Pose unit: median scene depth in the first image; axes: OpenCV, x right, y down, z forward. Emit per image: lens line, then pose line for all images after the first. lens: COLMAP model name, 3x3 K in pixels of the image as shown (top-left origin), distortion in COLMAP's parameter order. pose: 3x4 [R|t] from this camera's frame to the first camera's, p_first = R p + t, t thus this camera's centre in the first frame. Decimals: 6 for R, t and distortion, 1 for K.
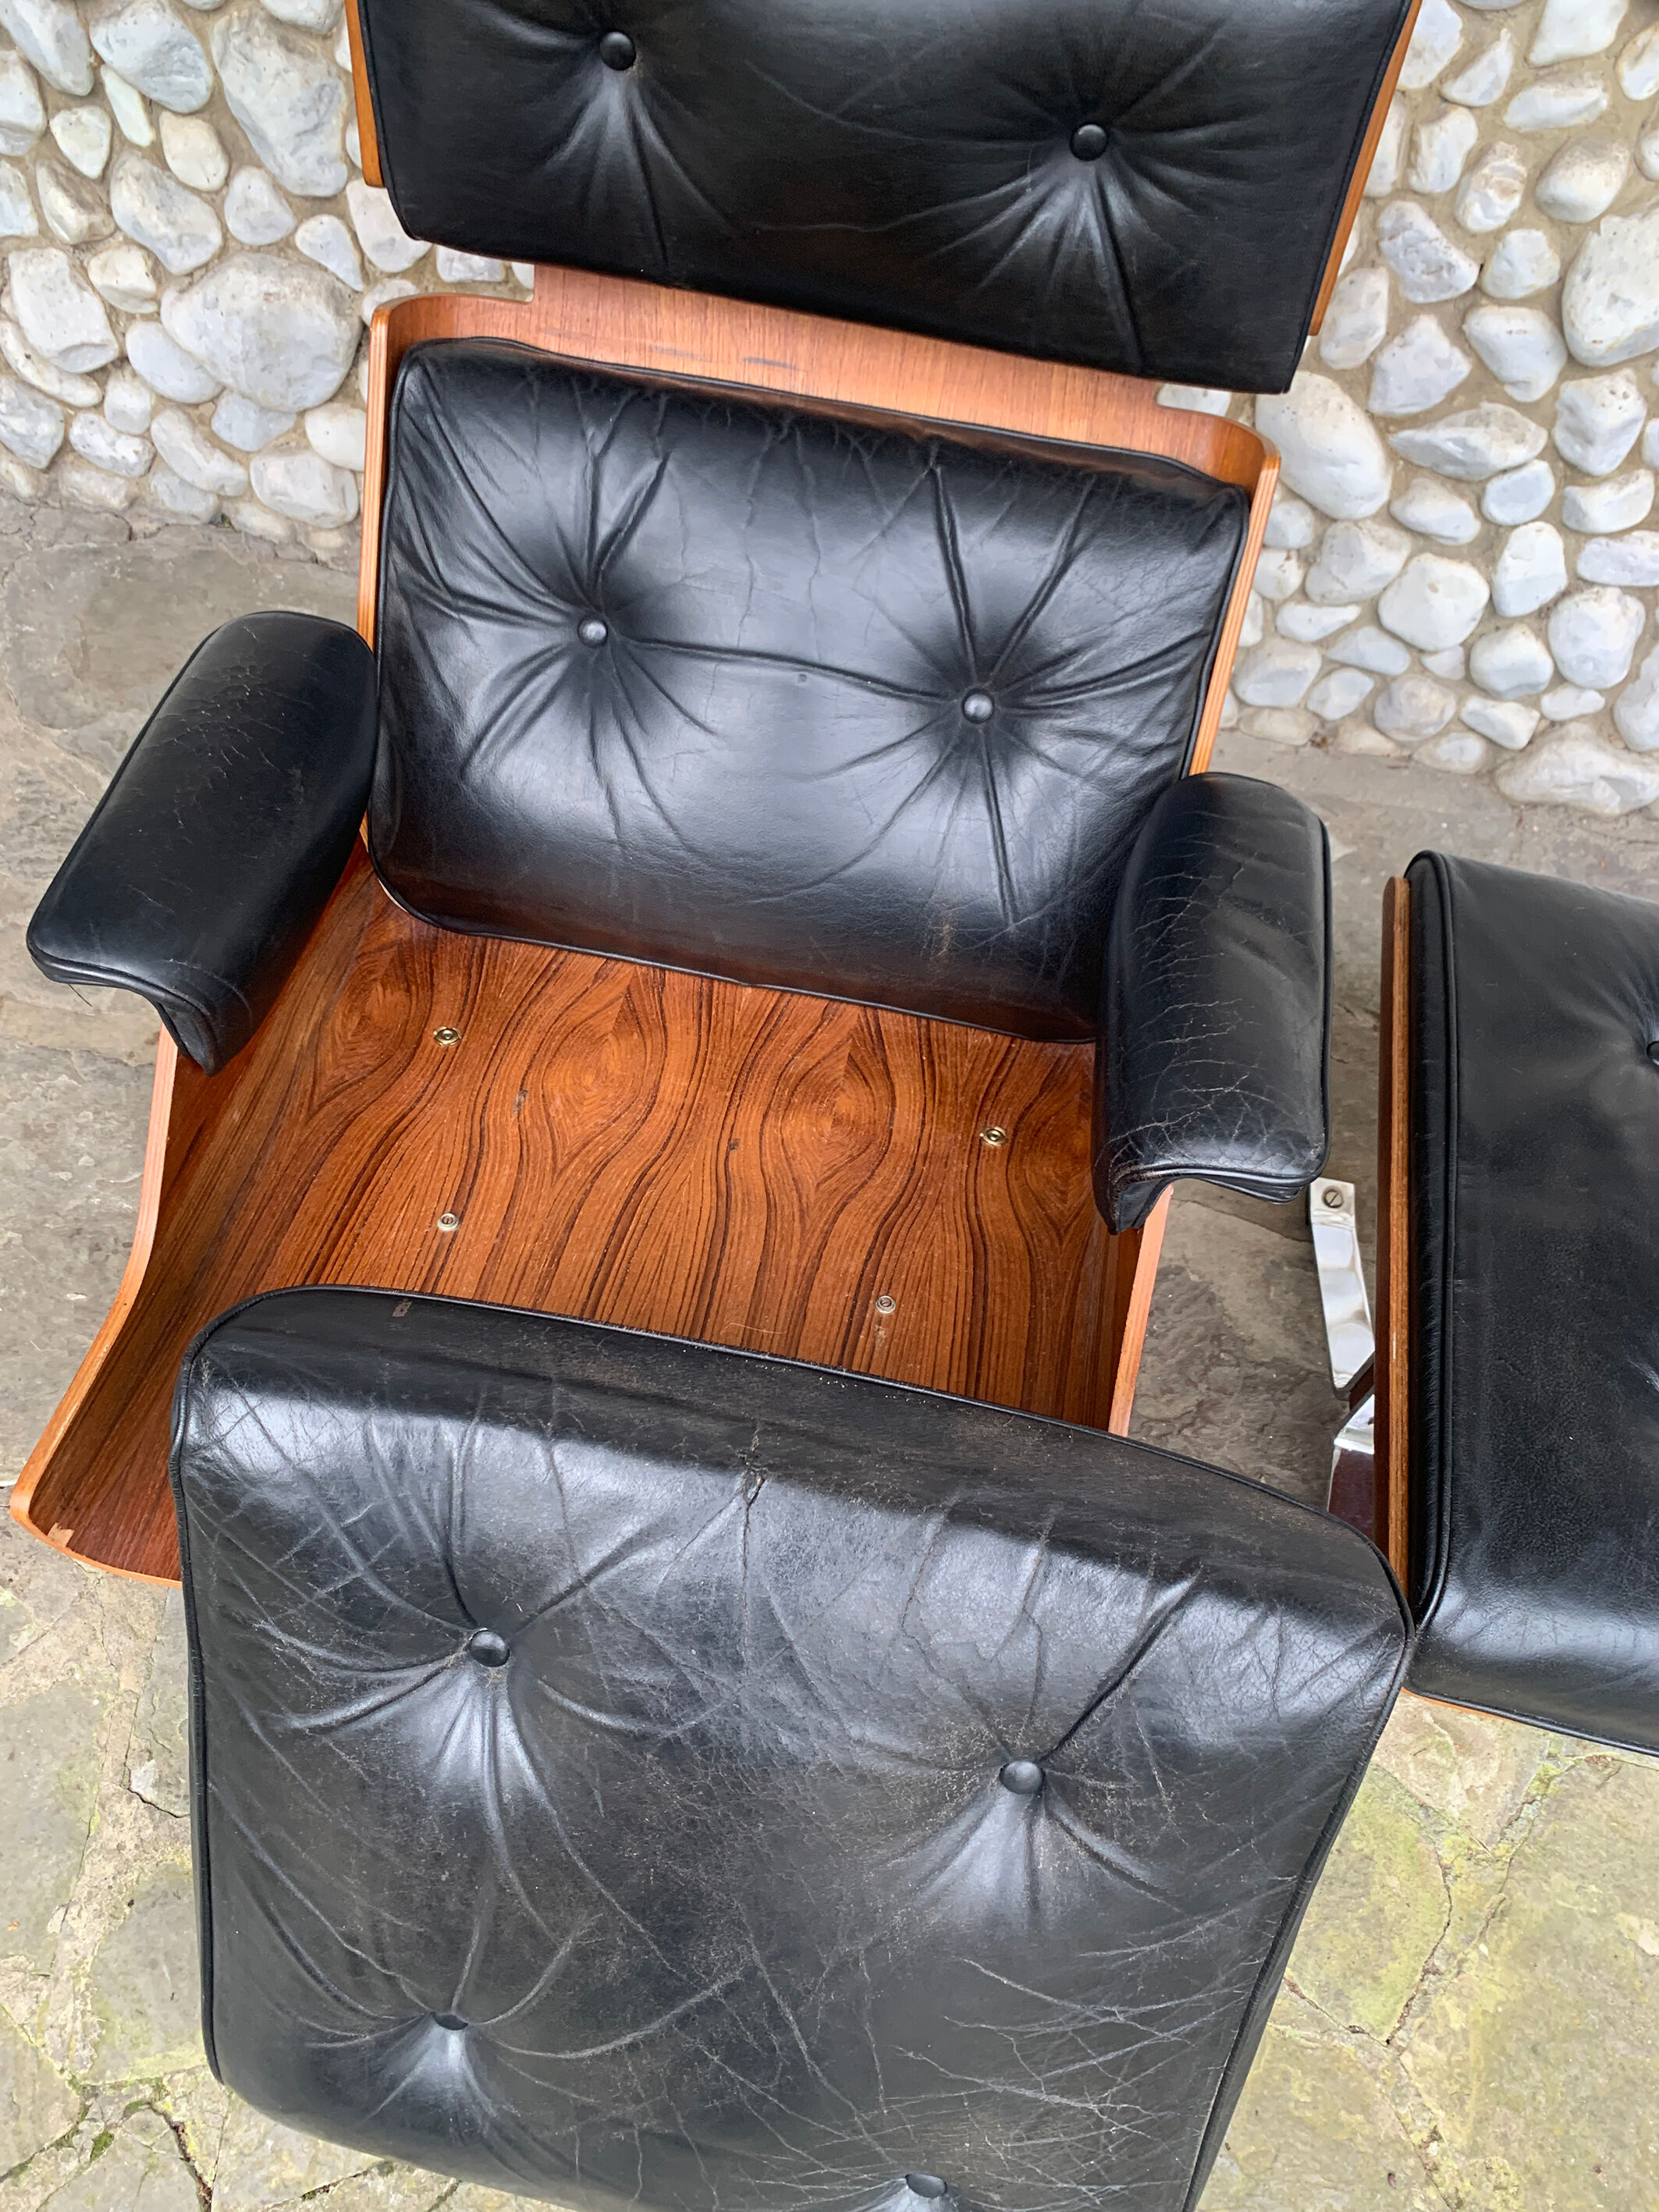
lens RADIAL K [[1697.0, 0, 829.8], [0, 1697.0, 1106.2], [0, 0, 1]] dist [0.021233, -0.022196]
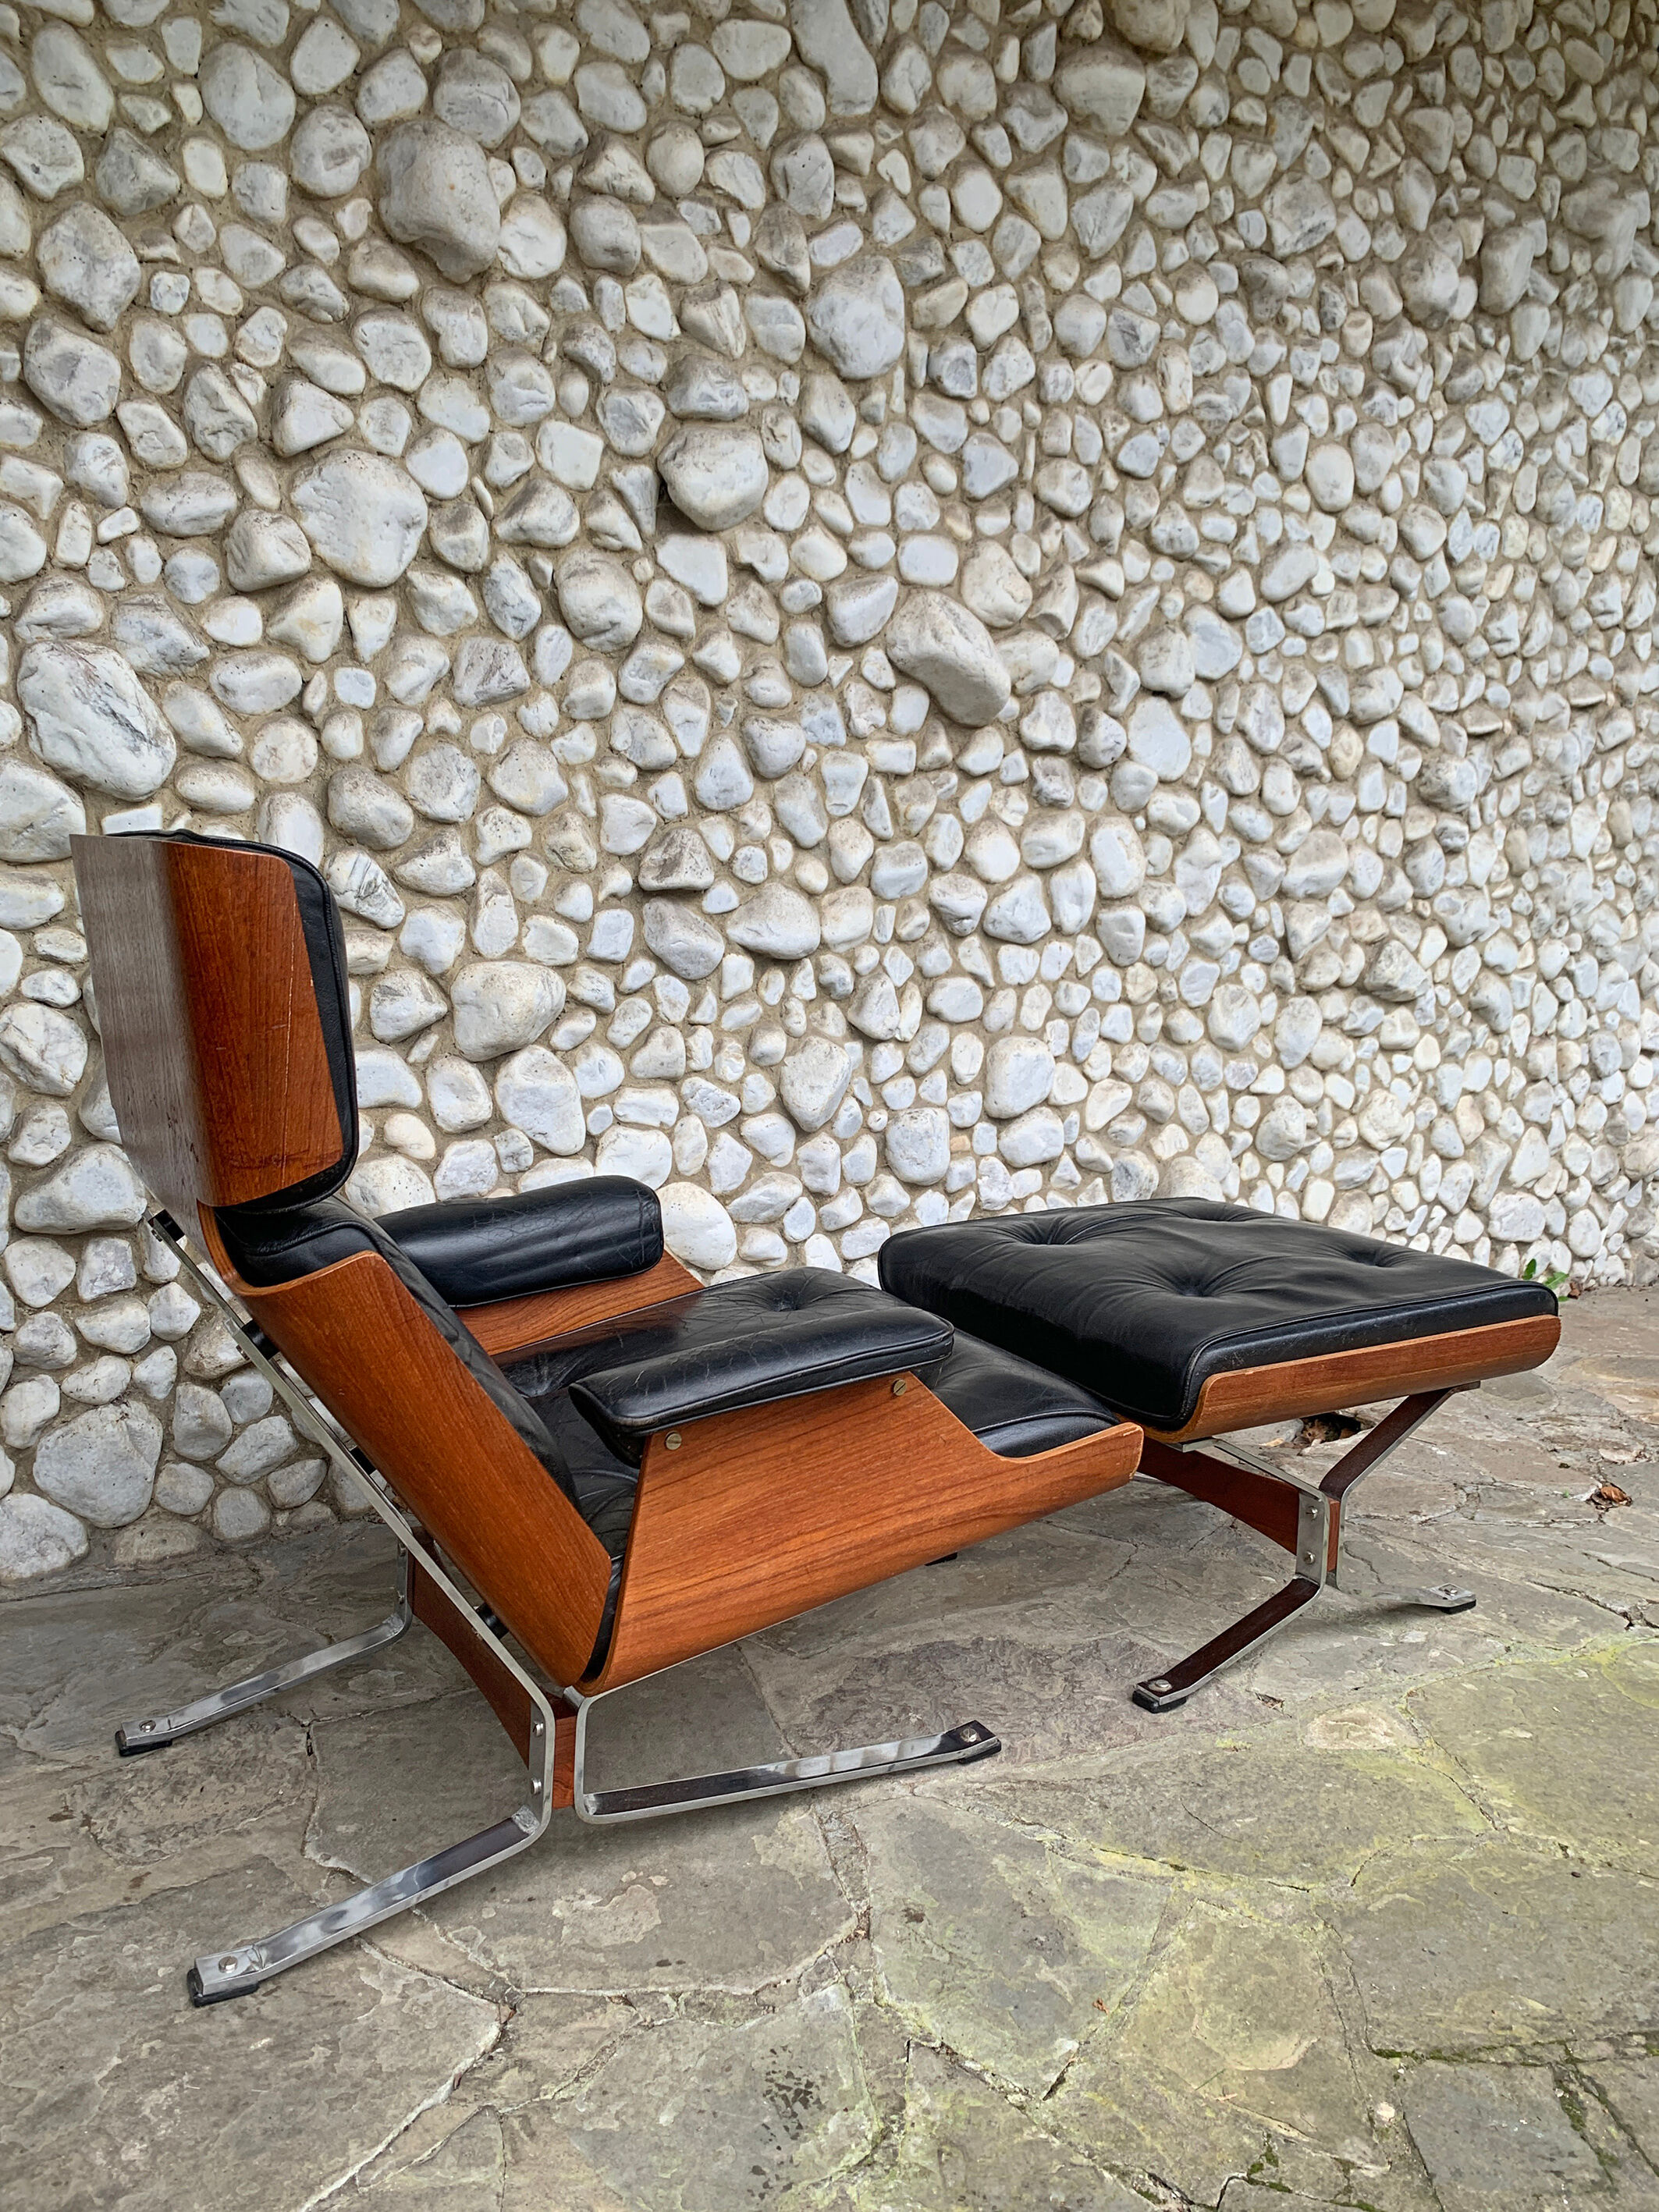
lens RADIAL K [[1697.0, 0, 834.3], [0, 1697.0, 1095.5], [0, 0, 1]] dist [0.021233, -0.022196]
pose [[0.713461, -0.170562, 0.679619, -0.709474], [0.601536, 0.646506, -0.469238, 0.375850], [-0.359344, 0.743598, 0.563857, -0.039842]]
